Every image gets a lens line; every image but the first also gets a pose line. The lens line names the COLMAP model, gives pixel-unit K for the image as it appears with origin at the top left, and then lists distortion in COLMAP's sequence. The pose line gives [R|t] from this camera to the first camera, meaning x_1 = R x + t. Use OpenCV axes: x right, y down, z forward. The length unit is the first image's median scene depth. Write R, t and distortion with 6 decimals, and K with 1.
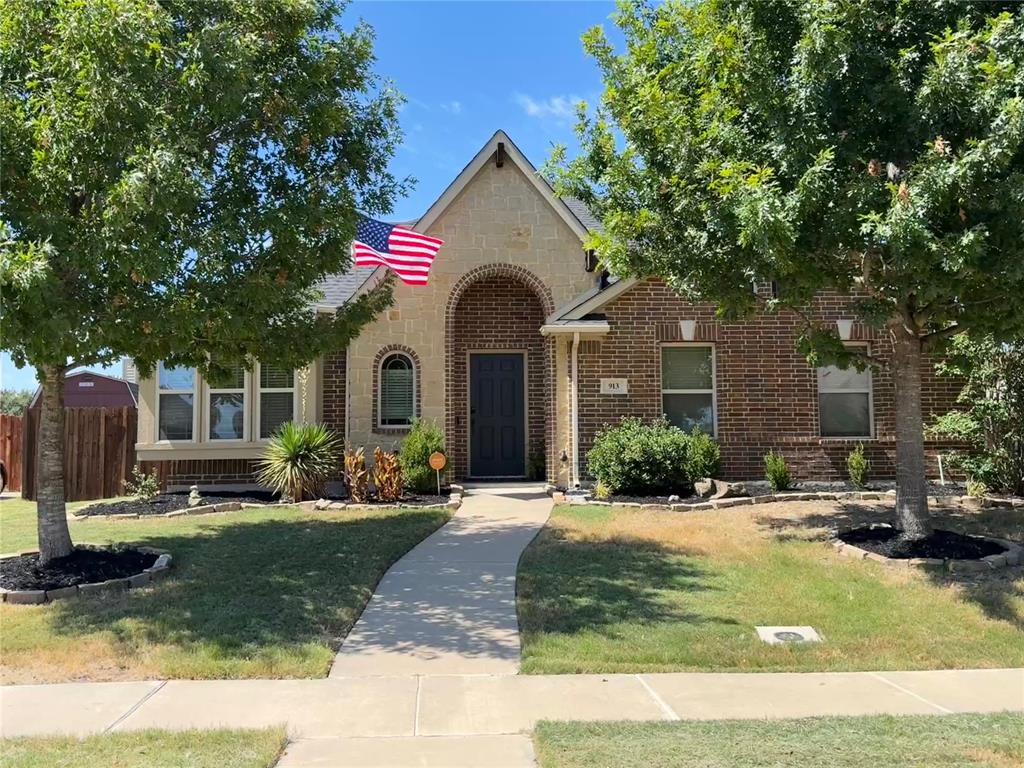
lens RADIAL K [[870.4, 0, 512.3], [0, 870.4, 383.0], [0, 0, 1]] dist [0.015083, 0.002772]
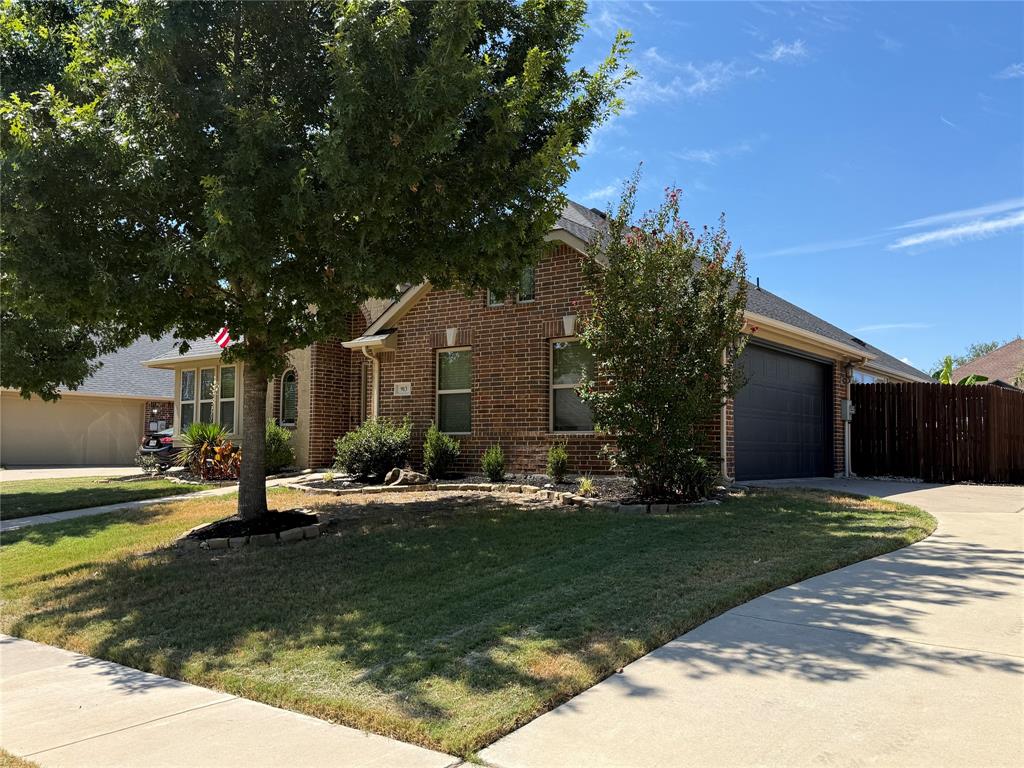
lens RADIAL K [[870.4, 0, 512.9], [0, 870.4, 385.7], [0, 0, 1]] dist [0.015083, 0.002772]
pose [[0.790316, -0.036685, -0.611600, 0.952397], [0.028894, 0.999327, -0.022604, 0.029932], [0.612017, 0.000193, 0.790844, 0.162421]]
